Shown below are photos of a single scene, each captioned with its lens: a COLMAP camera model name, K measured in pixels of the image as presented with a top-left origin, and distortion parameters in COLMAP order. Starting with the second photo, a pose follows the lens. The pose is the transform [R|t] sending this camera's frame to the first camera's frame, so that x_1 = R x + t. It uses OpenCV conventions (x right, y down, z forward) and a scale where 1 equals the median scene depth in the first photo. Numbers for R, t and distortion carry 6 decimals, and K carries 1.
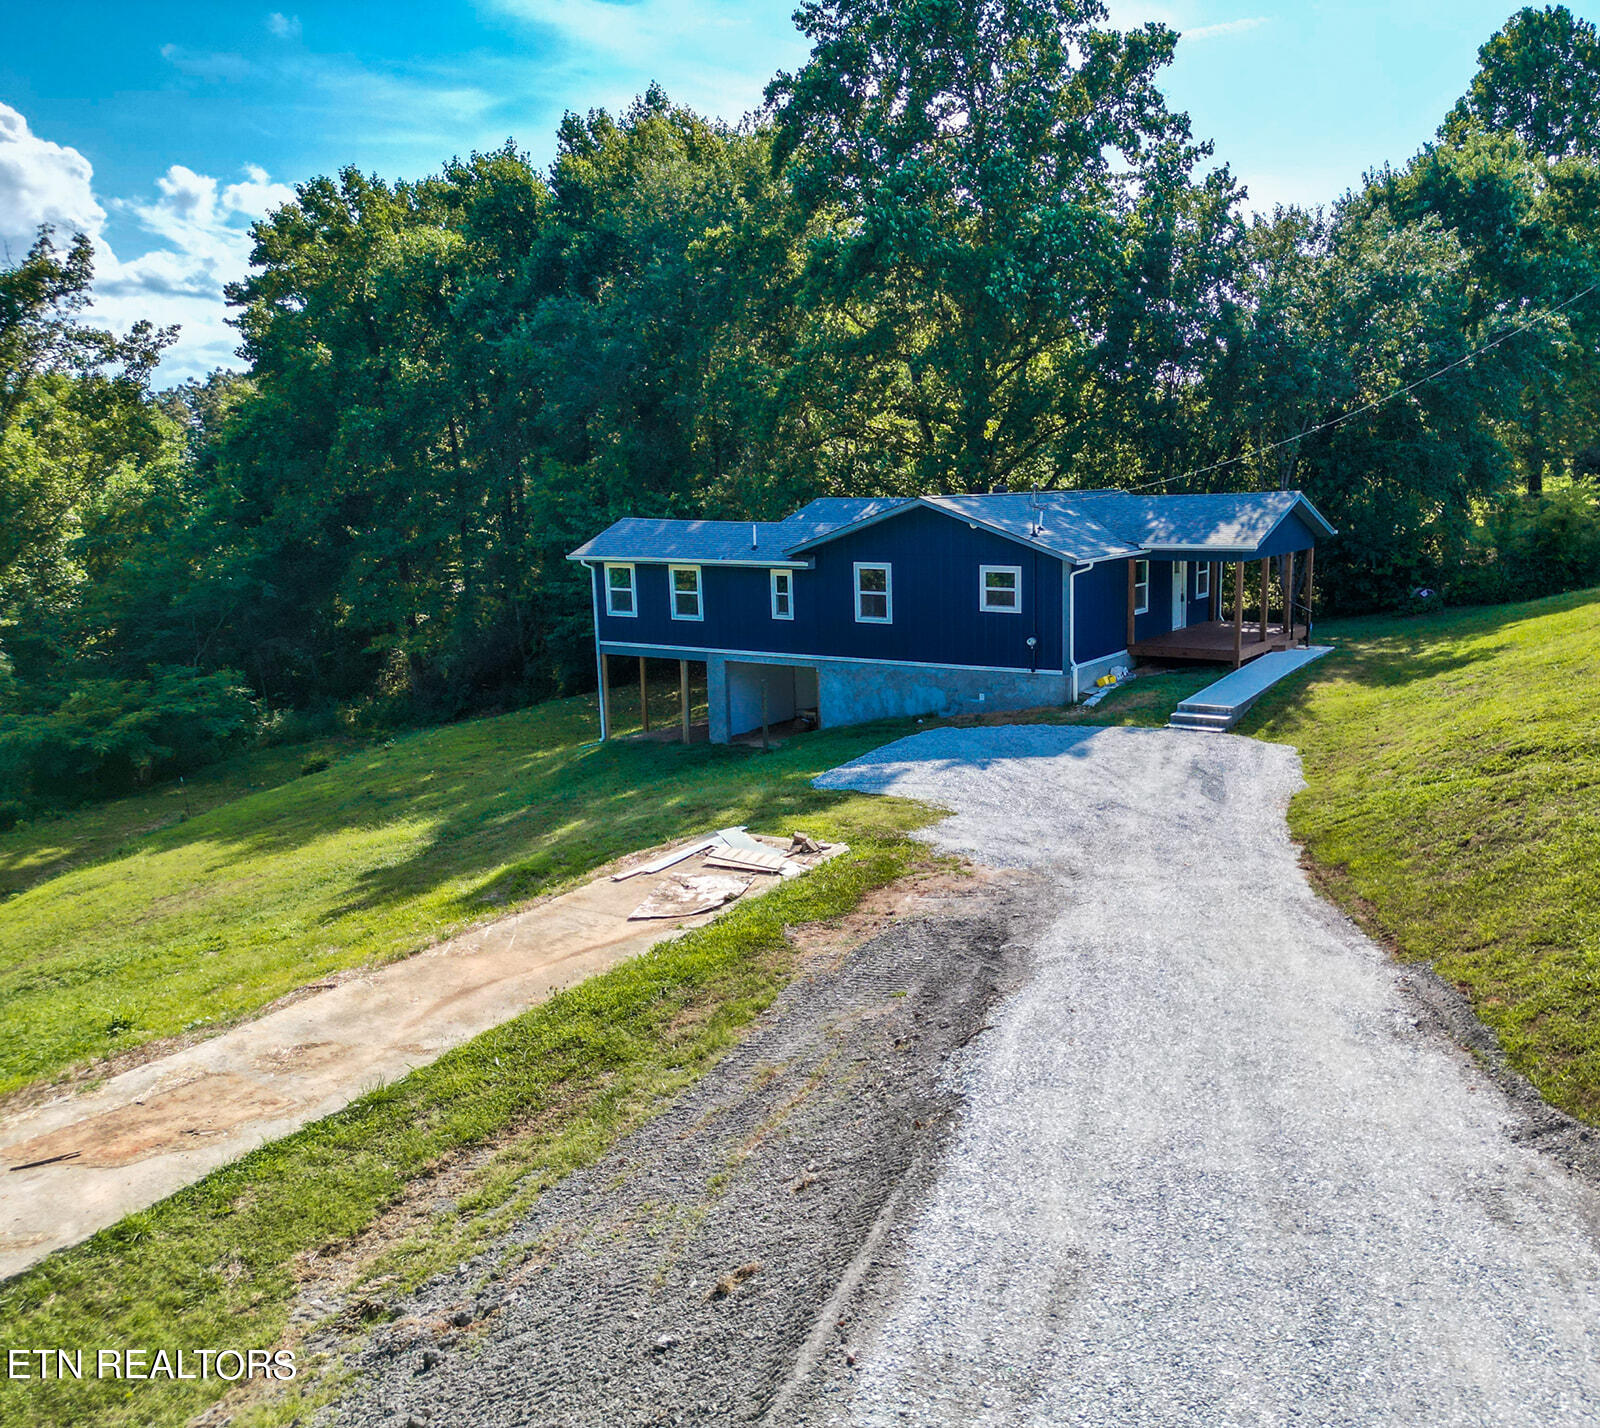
lens RADIAL K [[1590.1, 0, 801.7], [0, 1590.1, 708.1], [0, 0, 1]] dist [0.017939, -0.000085]
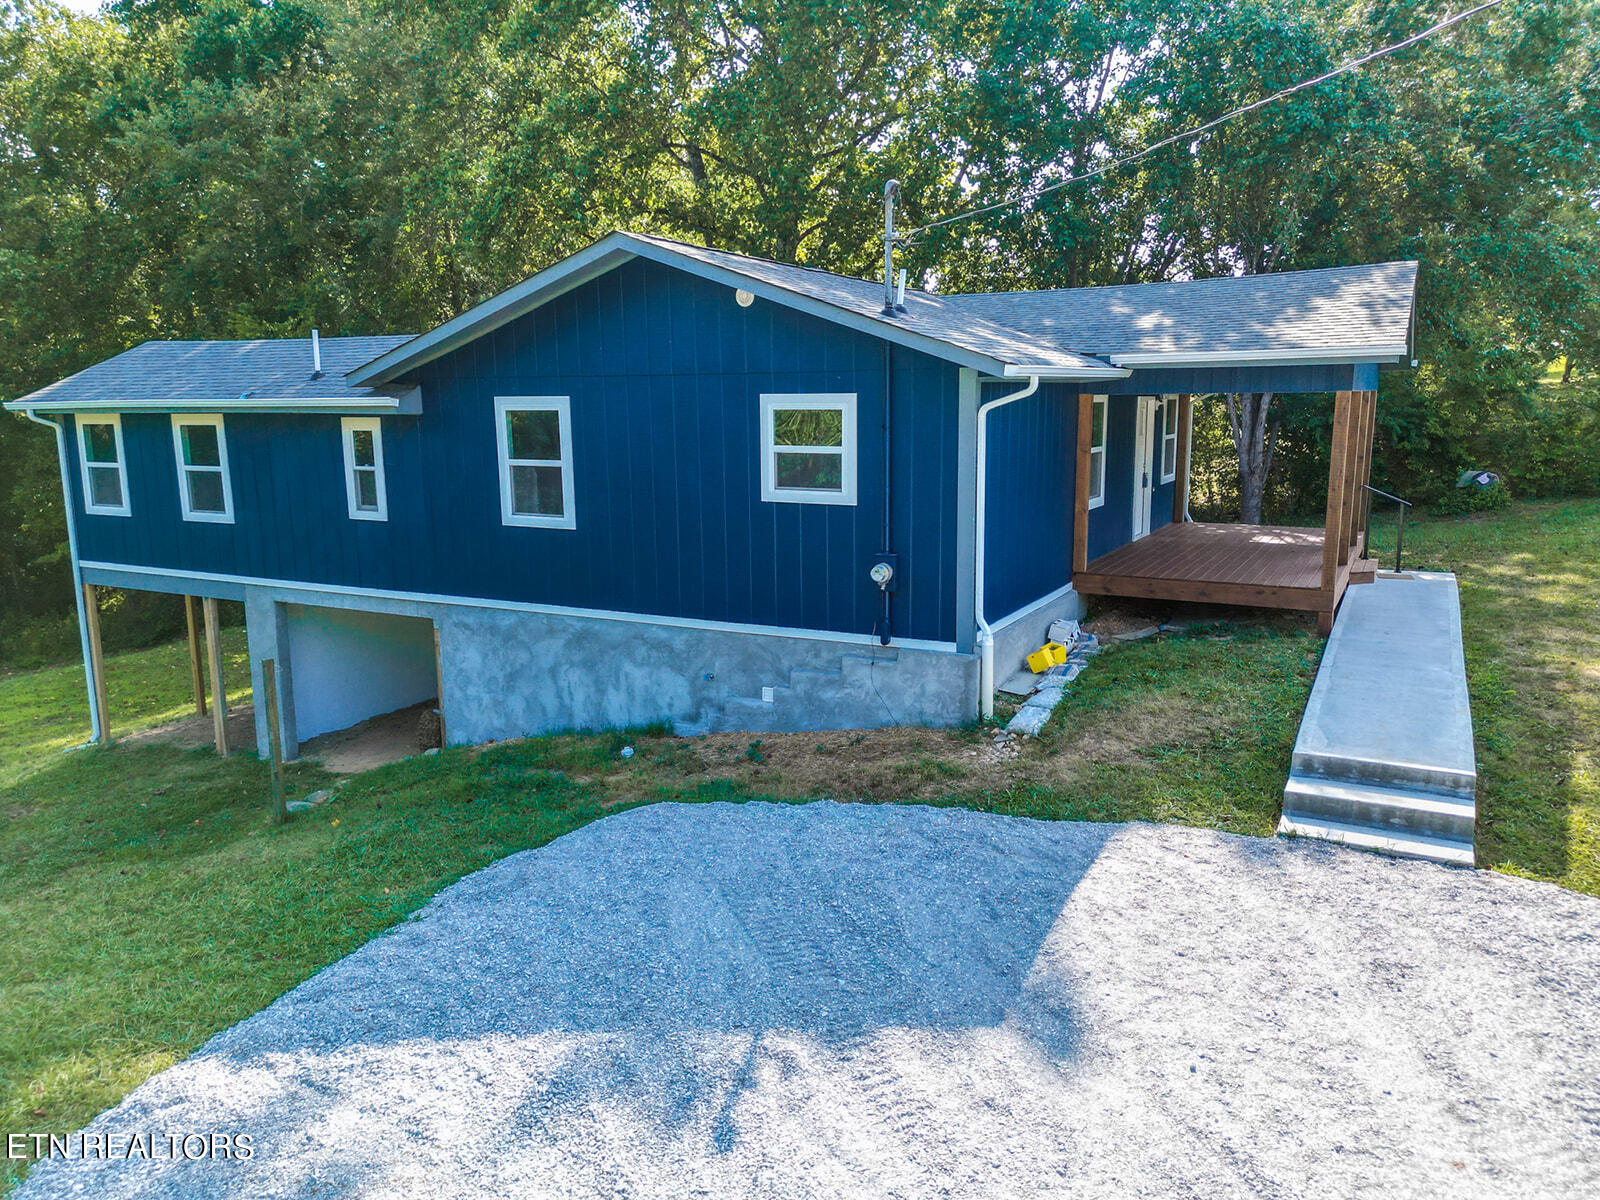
lens RADIAL K [[1121.9, 0, 796.2], [0, 1121.9, 601.5], [0, 0, 1]] dist [-0.015988, -0.004122]
pose [[0.994183, -0.008017, 0.107401, 0.084911], [0.006304, 0.999848, 0.016280, -0.036889], [-0.107515, -0.015509, 0.994082, 0.667480]]
